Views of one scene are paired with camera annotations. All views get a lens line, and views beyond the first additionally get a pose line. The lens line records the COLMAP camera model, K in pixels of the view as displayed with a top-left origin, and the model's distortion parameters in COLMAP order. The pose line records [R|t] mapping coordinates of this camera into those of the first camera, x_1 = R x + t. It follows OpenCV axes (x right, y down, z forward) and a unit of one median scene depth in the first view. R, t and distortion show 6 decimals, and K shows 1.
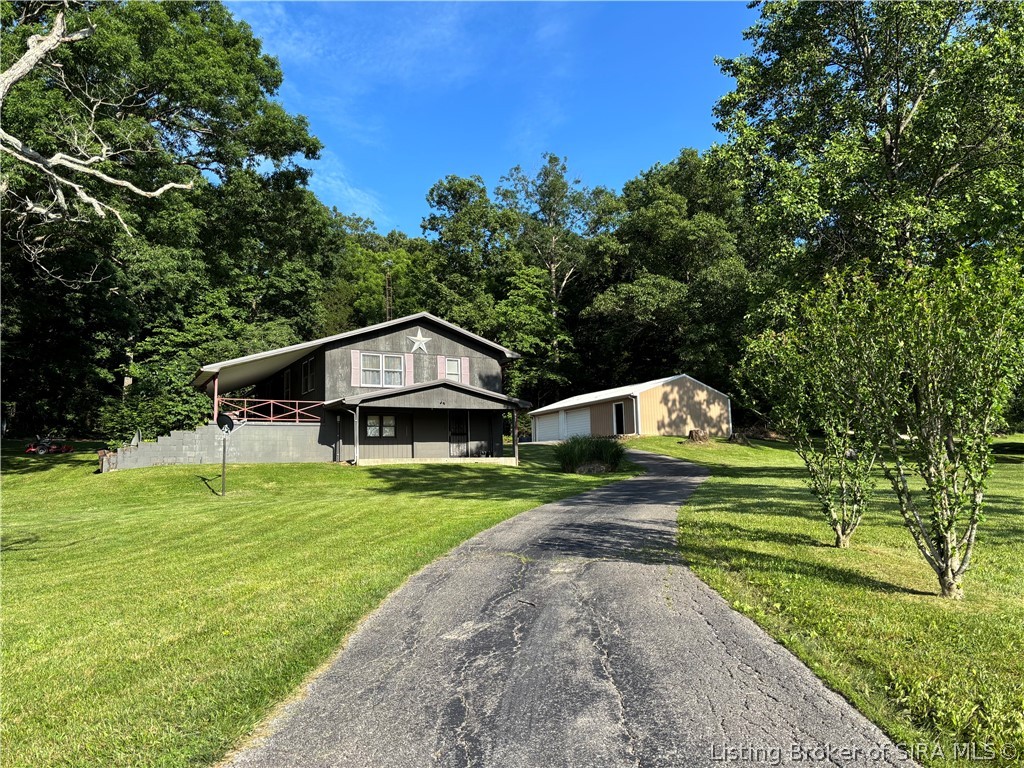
lens RADIAL K [[786.9, 0, 510.0], [0, 786.9, 381.1], [0, 0, 1]] dist [0.052900, -0.063451]
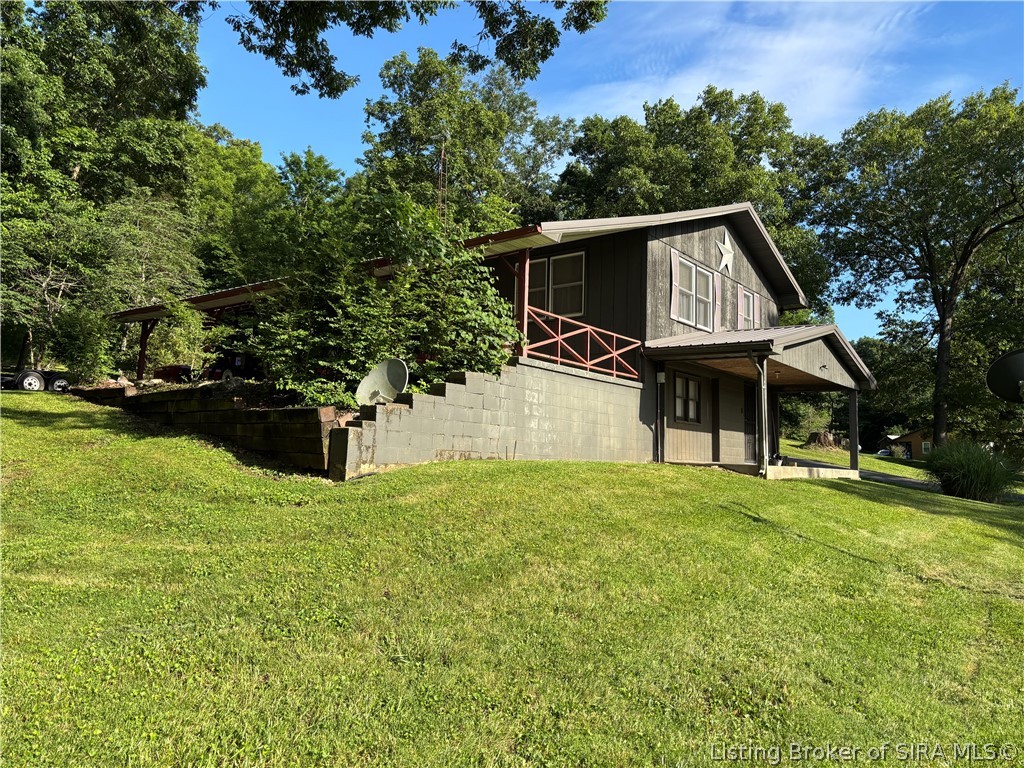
lens RADIAL K [[786.9, 0, 514.4], [0, 786.9, 387.1], [0, 0, 1]] dist [0.052900, -0.063451]
pose [[0.921455, 0.096145, 0.376399, -0.457414], [-0.111176, 0.993631, 0.018360, 0.050527], [-0.372236, -0.058765, 0.926276, 0.517284]]
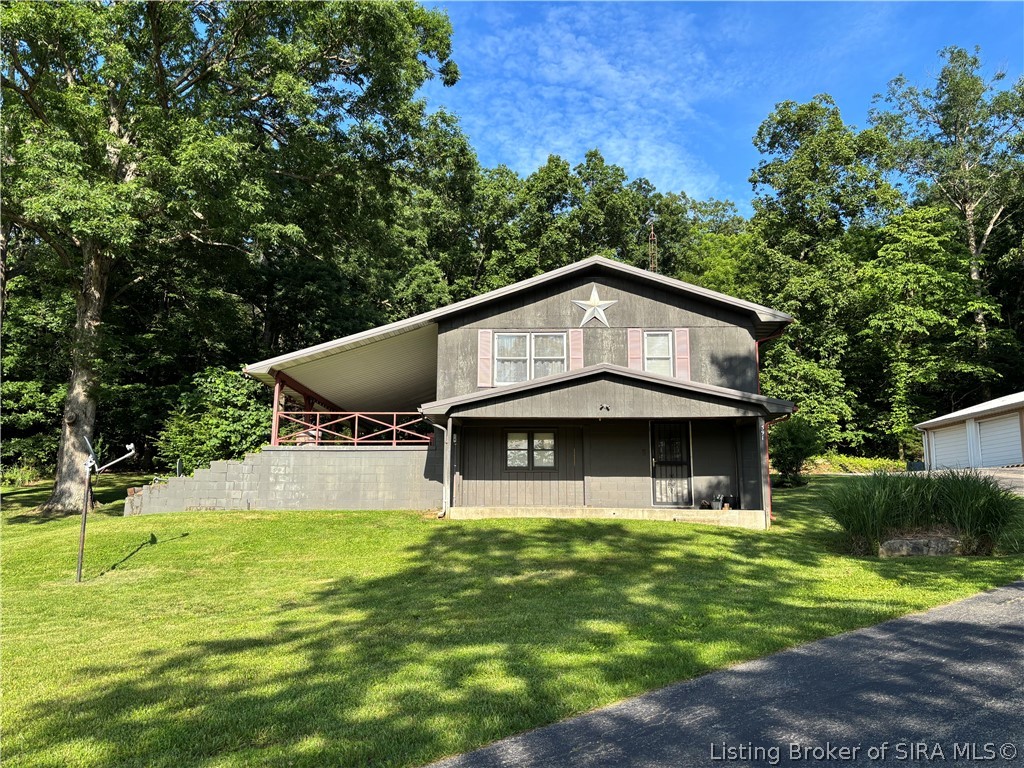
lens RADIAL K [[786.9, 0, 484.7], [0, 786.9, 366.7], [0, 0, 1]] dist [0.052900, -0.063451]
pose [[0.844103, -0.064743, -0.532258, 0.127954], [0.042346, 0.997632, -0.054196, 0.023285], [0.534507, 0.023208, 0.844845, 0.442825]]
